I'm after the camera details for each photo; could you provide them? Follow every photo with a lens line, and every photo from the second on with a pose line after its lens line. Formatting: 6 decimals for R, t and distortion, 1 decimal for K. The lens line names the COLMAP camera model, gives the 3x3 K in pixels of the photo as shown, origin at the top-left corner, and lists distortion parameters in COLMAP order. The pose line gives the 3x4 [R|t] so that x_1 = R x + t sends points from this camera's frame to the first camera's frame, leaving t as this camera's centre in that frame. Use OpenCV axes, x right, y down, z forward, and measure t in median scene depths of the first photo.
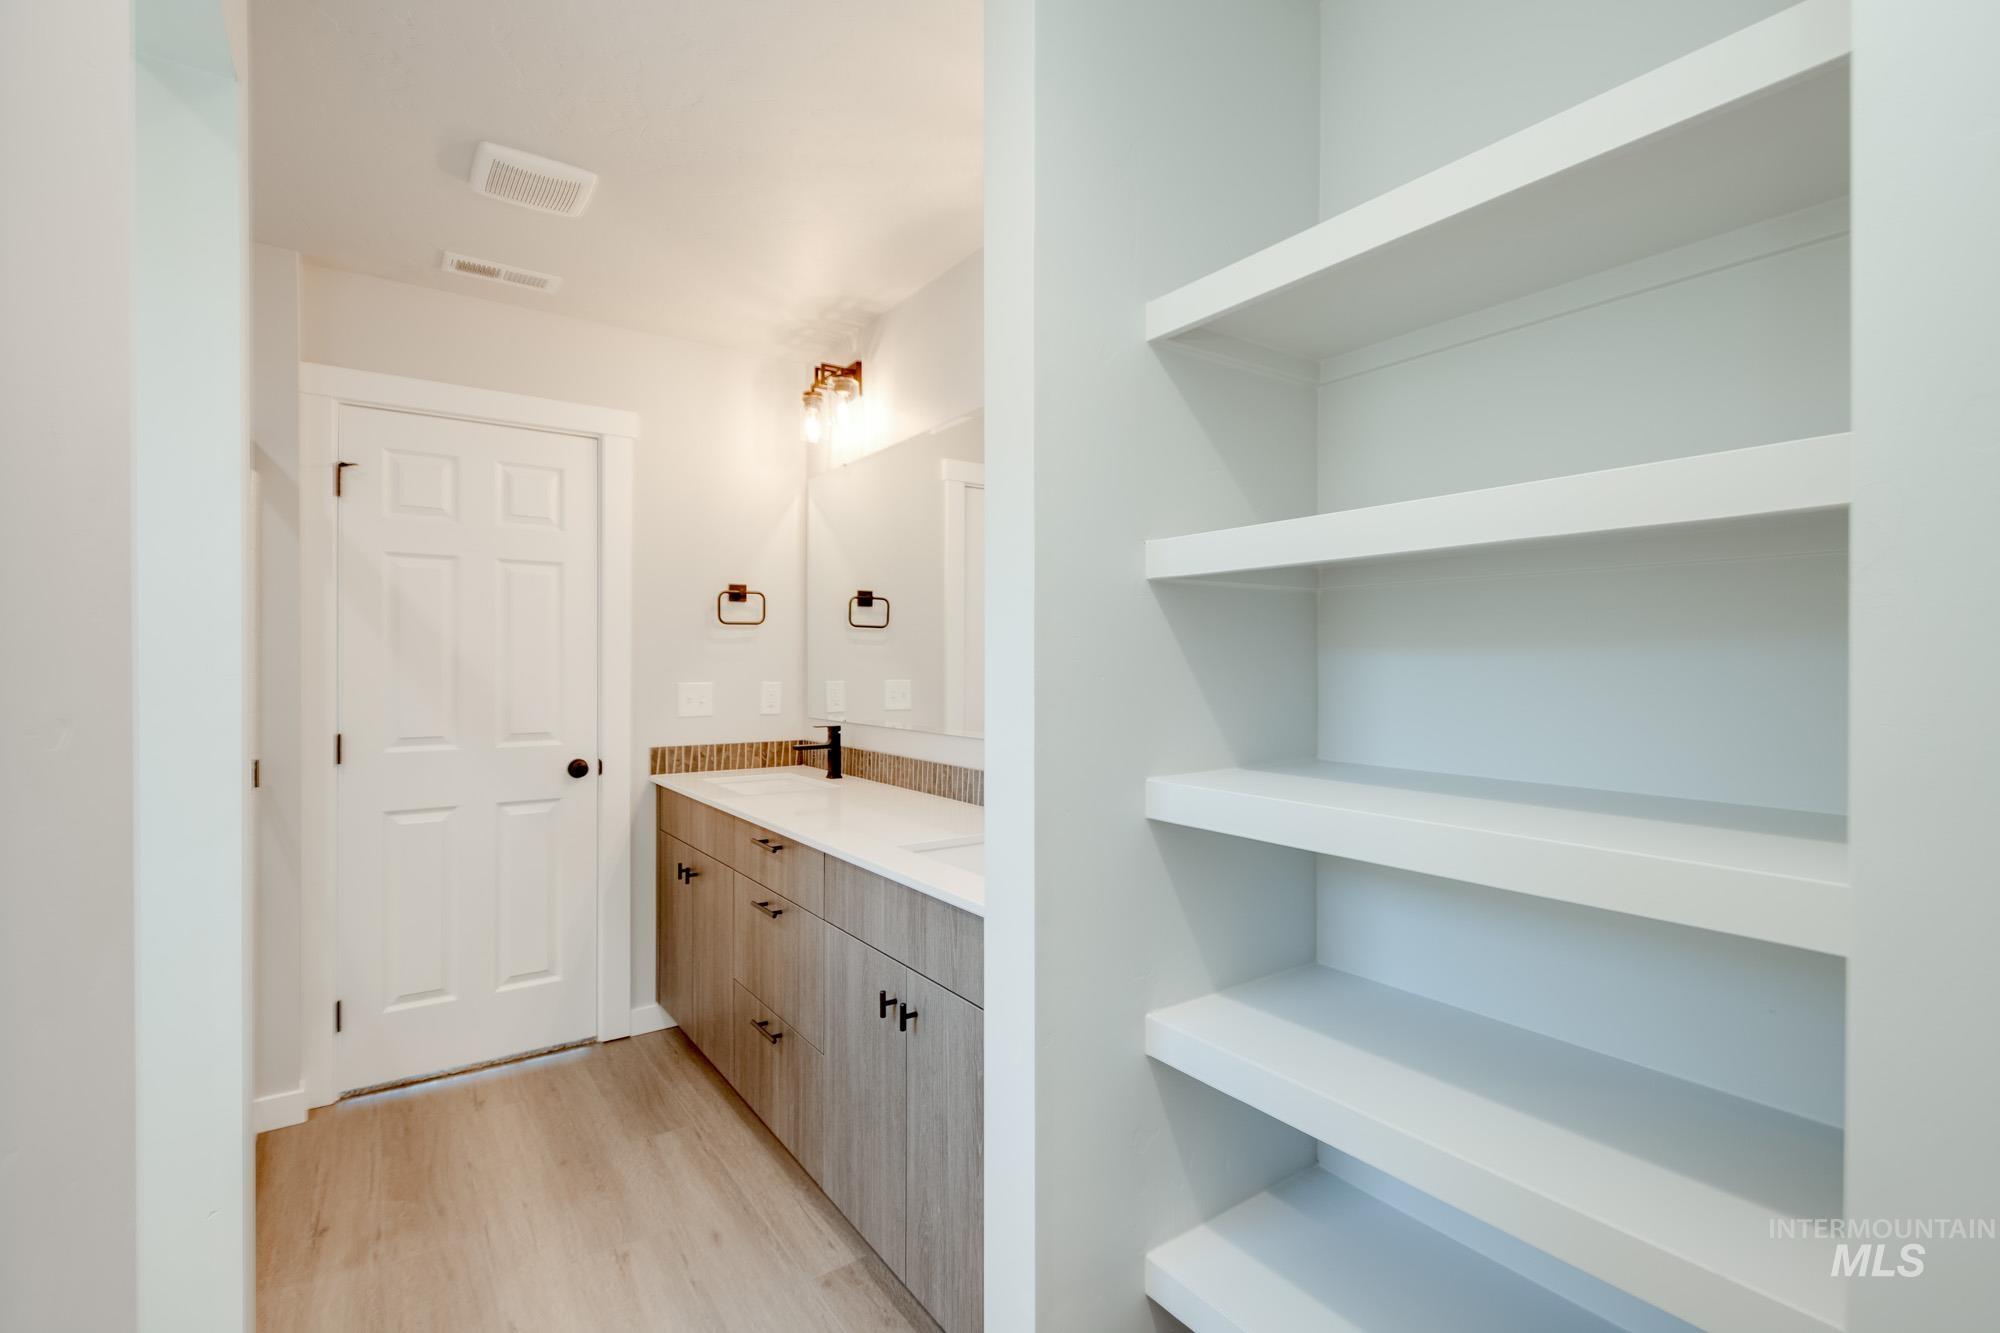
lens RADIAL K [[916.7, 0, 993.4], [0, 916.7, 665.6], [0, 0, 1]] dist [0.002535, -0.001511]
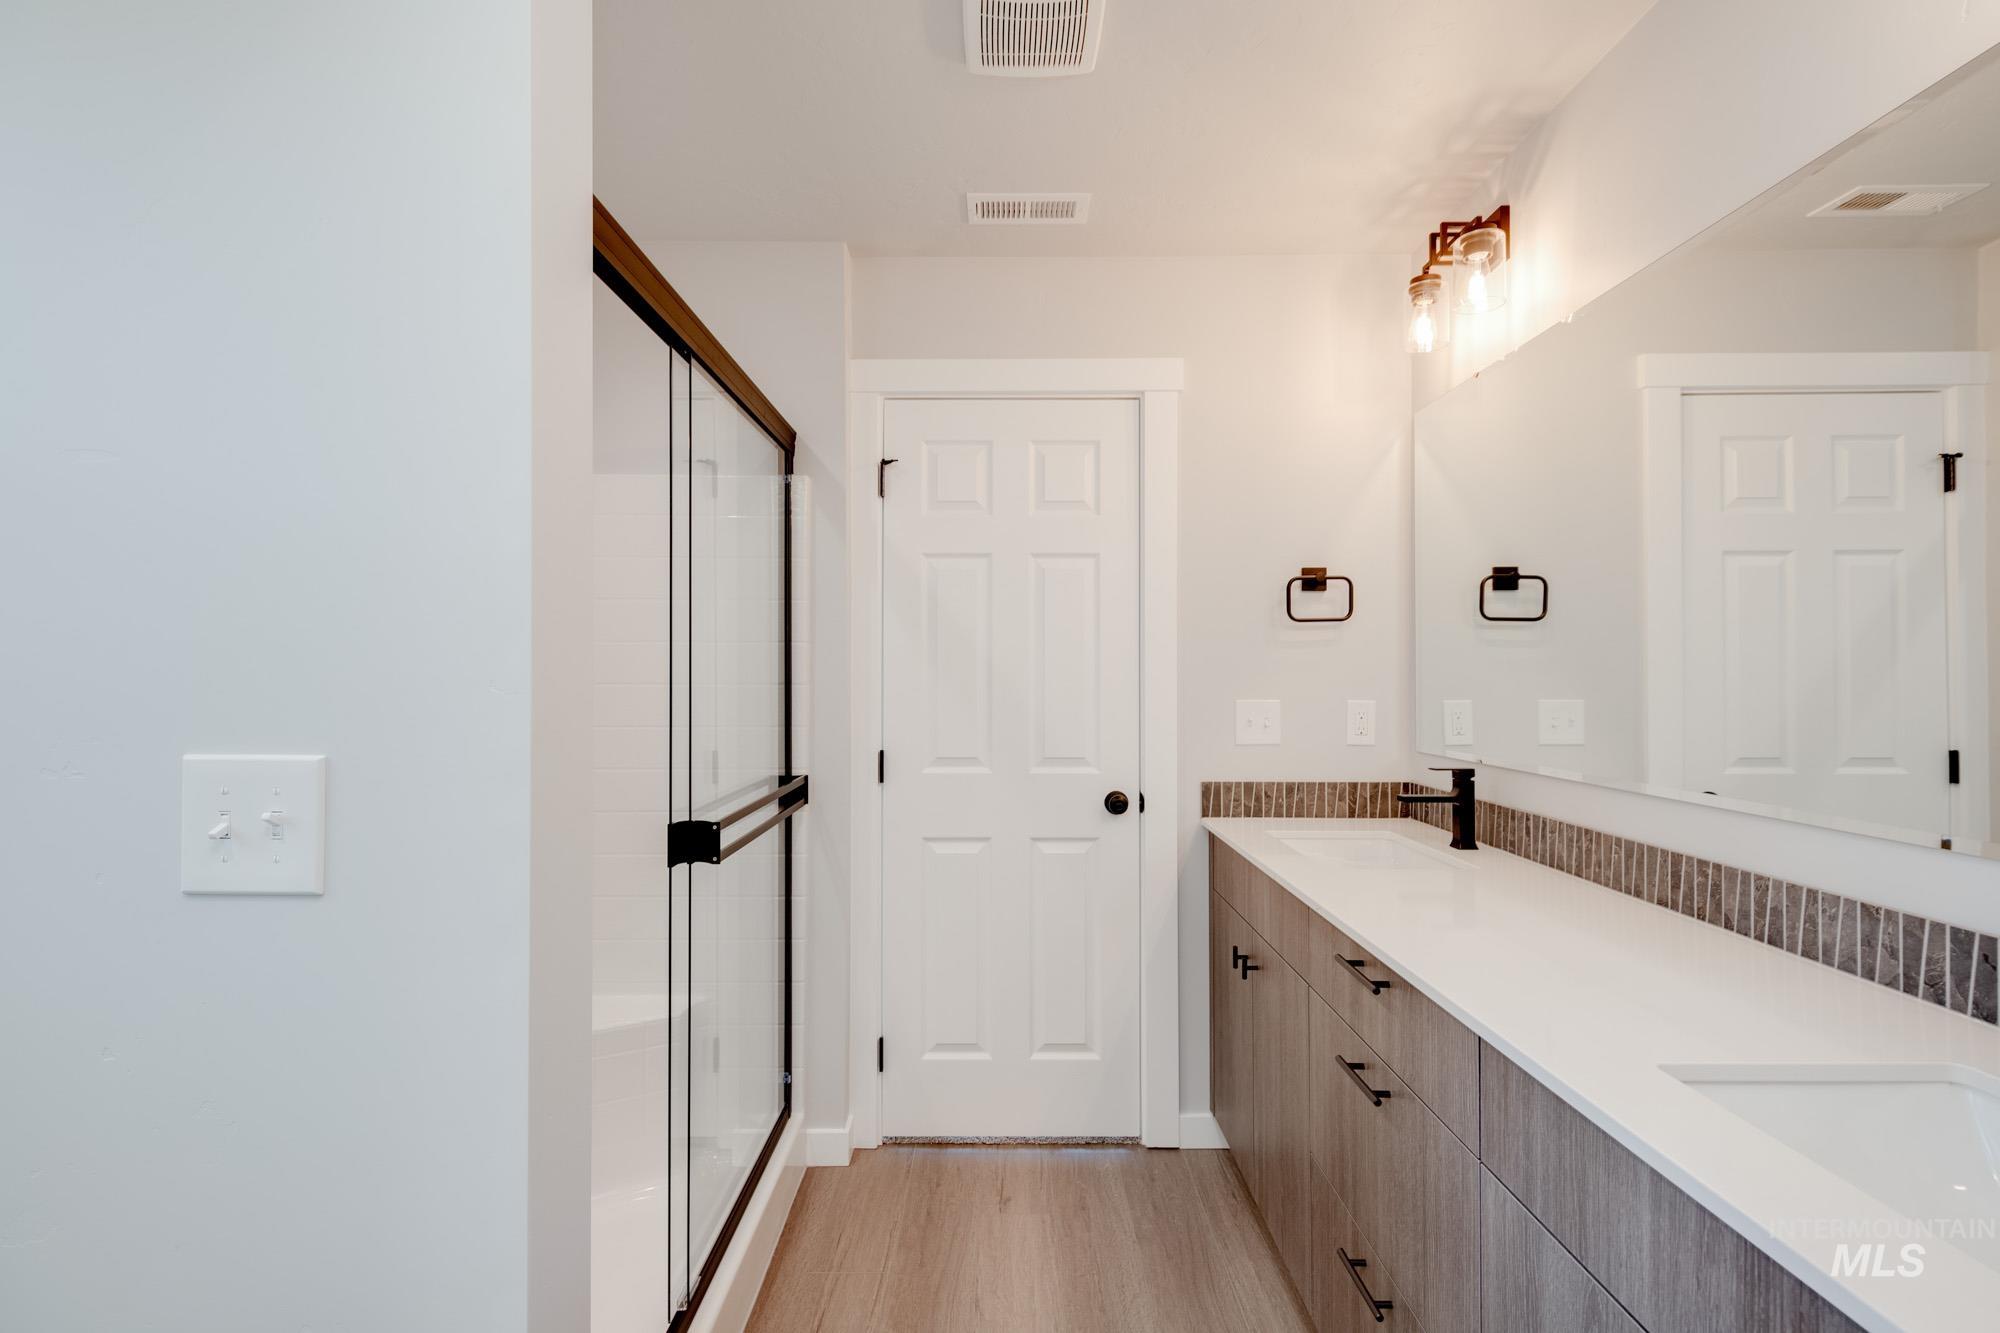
lens RADIAL K [[930.7, 0, 1008.8], [0, 930.7, 667.6], [0, 0, 1]] dist [0.018352, -0.000882]
pose [[0.829710, -0.006281, -0.558160, -0.069374], [0.000210, 0.999940, -0.010941, 0.000368], [0.558195, 0.008961, 0.829661, 0.260878]]
